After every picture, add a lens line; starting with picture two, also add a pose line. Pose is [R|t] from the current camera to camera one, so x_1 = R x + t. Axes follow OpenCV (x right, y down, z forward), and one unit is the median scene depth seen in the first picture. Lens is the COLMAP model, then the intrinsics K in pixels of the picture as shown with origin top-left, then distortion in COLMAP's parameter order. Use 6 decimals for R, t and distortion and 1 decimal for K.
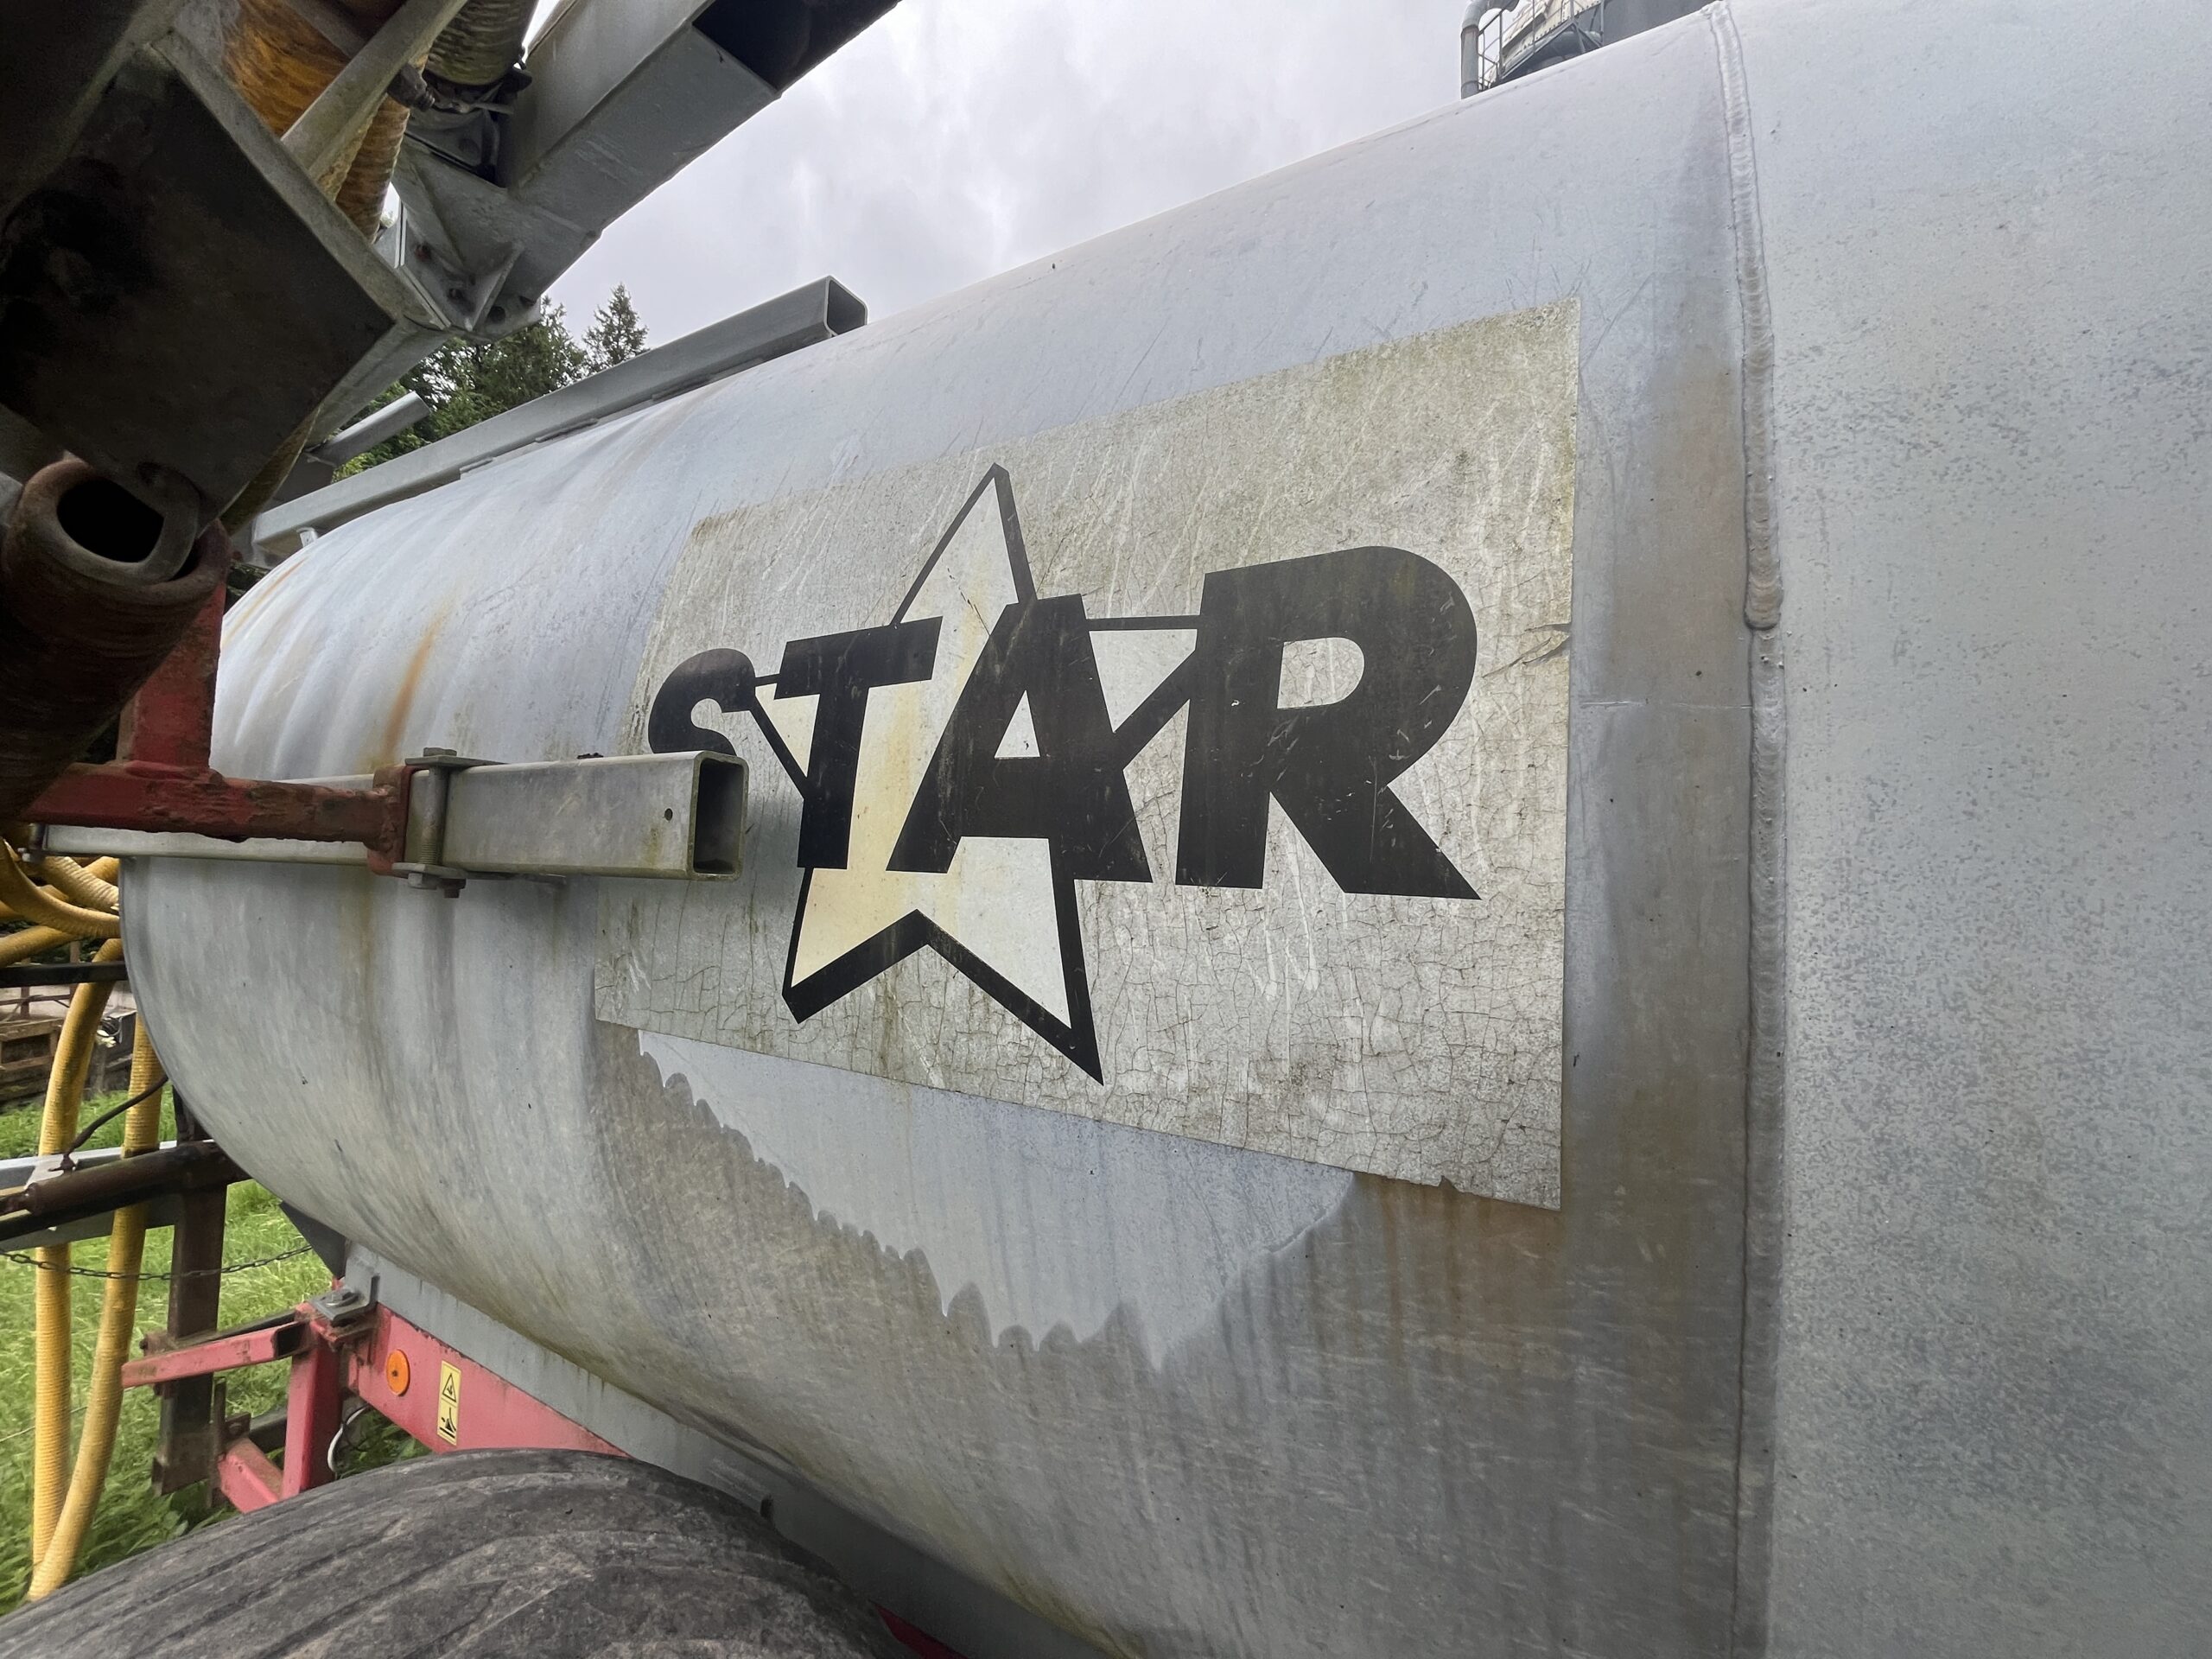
lens RADIAL K [[889.8, 0, 1095.6], [0, 889.8, 834.7], [0, 0, 1]] dist [-0.001687, -0.000427]
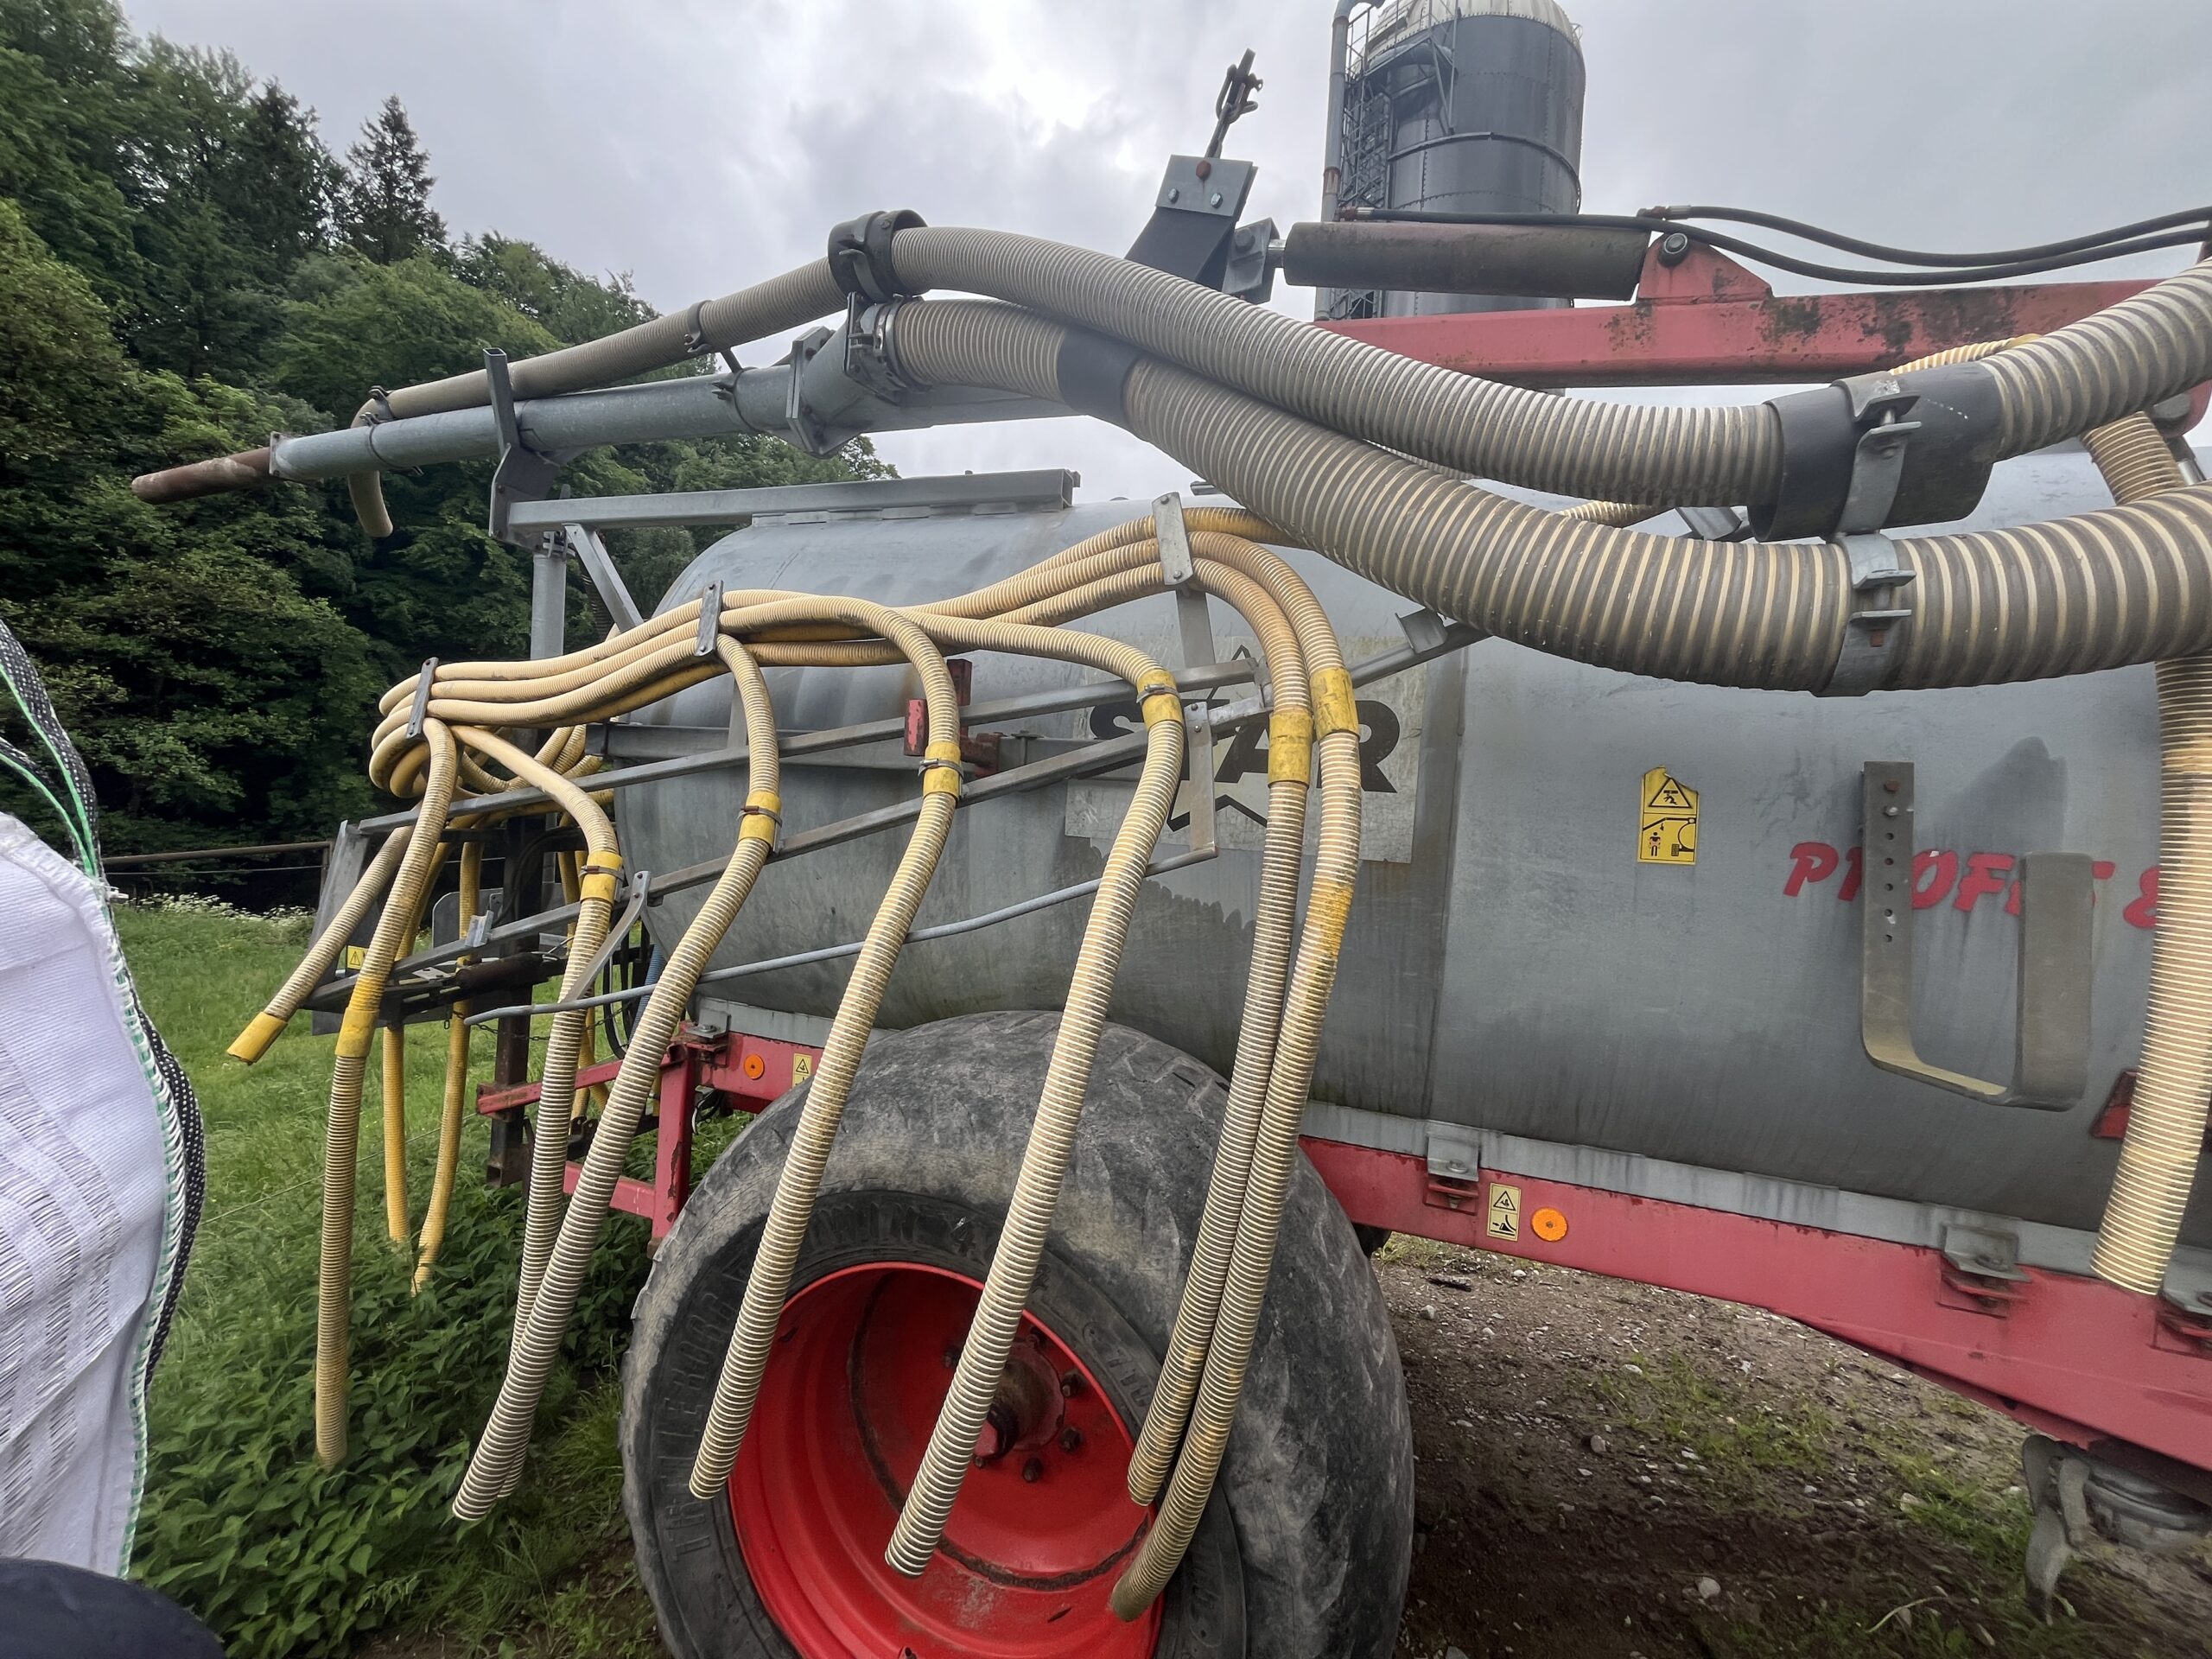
lens RADIAL K [[901.6, 0, 1093.6], [0, 901.6, 837.5], [0, 0, 1]] dist [-0.001600, 0.000381]
pose [[0.981171, 0.027558, 0.191165, -0.467187], [-0.042412, 0.996352, 0.074050, 0.006813], [-0.188427, -0.080764, 0.978761, -0.763616]]
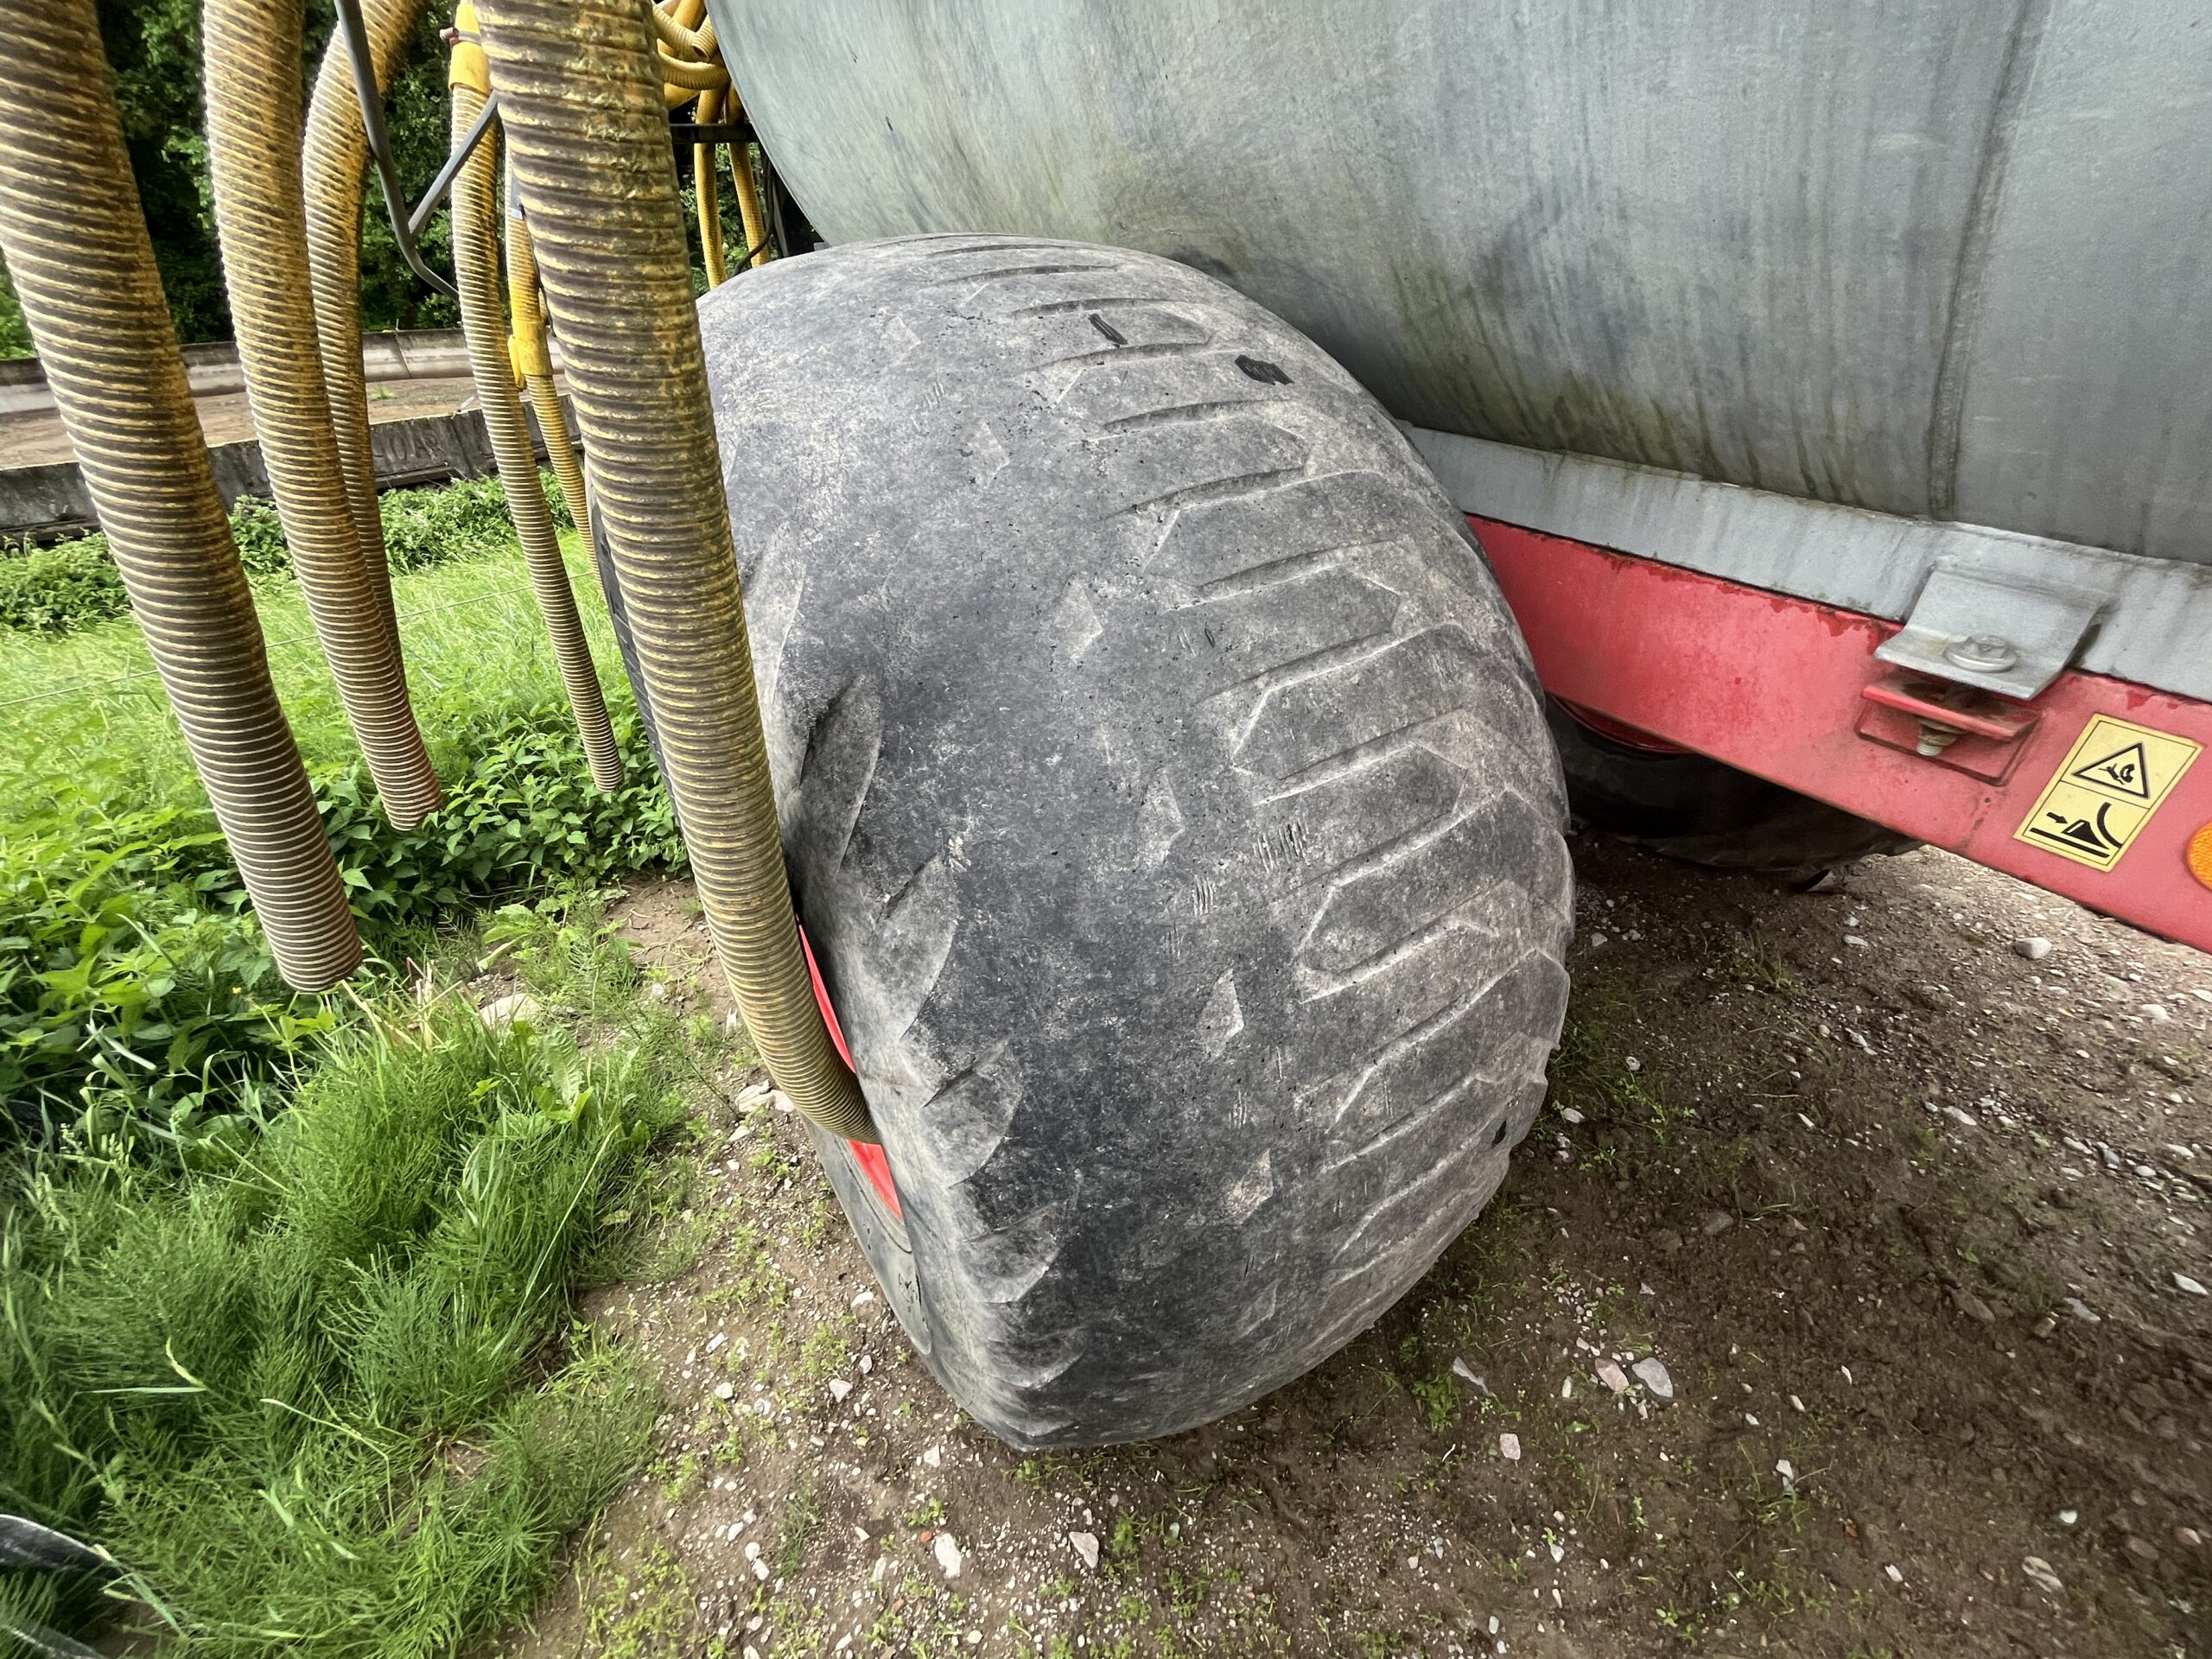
lens RADIAL K [[889.8, 0, 1095.6], [0, 889.8, 834.7], [0, 0, 1]] dist [-0.001687, -0.000427]
pose [[0.894833, 0.197818, -0.400178, 0.081257], [0.085901, 0.803393, 0.589220, 0.307397], [0.438058, -0.561629, 0.701910, -0.226987]]
